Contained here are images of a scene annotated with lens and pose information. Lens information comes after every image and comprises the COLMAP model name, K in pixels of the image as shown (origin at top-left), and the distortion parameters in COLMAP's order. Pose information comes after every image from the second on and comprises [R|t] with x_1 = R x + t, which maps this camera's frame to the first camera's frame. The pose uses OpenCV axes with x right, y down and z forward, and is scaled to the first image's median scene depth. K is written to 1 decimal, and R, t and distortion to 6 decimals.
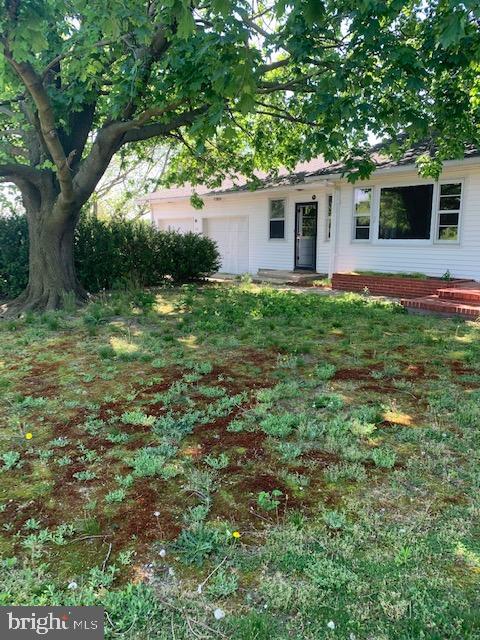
lens RADIAL K [[492.3, 0, 239.4], [0, 492.3, 319.6], [0, 0, 1]] dist [0.057046, -0.047518]
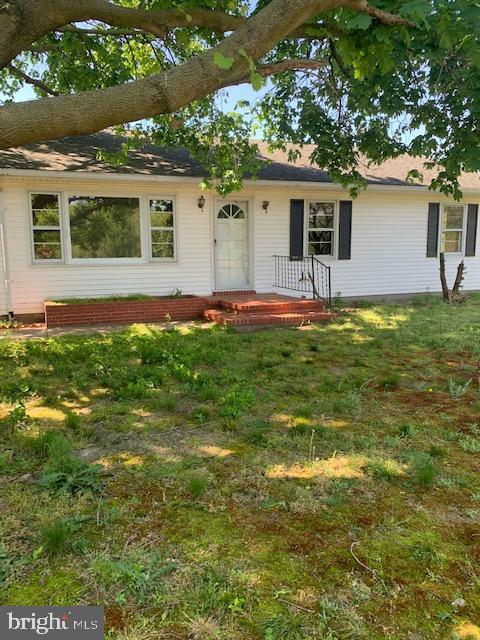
lens RADIAL K [[492.3, 0, 238.9], [0, 492.3, 319.0], [0, 0, 1]] dist [0.057046, -0.047518]
pose [[0.317414, -0.141223, 0.937712, -0.465583], [0.177224, 0.980261, 0.087641, -0.102321], [-0.931579, 0.138367, 0.336177, 0.565535]]
